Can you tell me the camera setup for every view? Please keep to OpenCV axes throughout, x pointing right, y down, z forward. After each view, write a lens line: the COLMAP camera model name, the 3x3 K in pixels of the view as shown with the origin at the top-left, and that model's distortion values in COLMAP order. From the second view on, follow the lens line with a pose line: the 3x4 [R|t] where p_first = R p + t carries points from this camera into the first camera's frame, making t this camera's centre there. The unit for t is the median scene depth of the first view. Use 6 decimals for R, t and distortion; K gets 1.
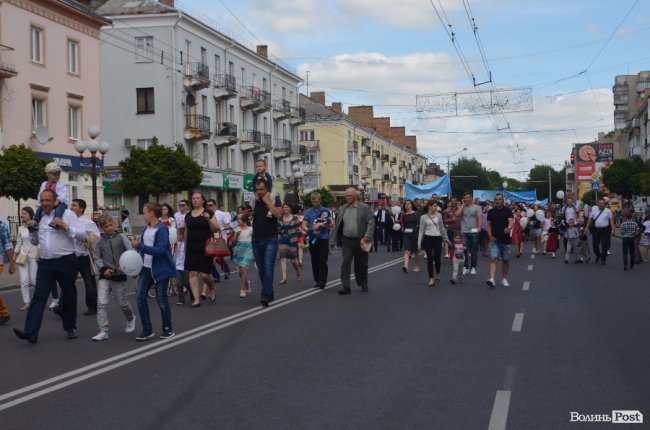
lens RADIAL K [[930.8, 0, 325.0], [0, 930.8, 215.0], [0, 0, 1]] dist [0.009622, 0.051366]
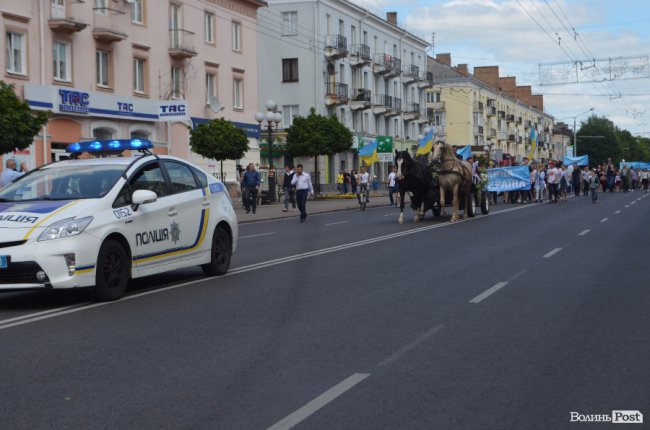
lens RADIAL K [[1391.8, 0, 325.0], [0, 1391.8, 215.0], [0, 0, 1]] dist [-0.028456, 0.094379]
pose [[0.997360, 0.004741, -0.072462, -0.028987], [-0.002975, 0.999696, 0.024467, 0.007403], [0.072556, -0.024187, 0.997071, -0.582247]]
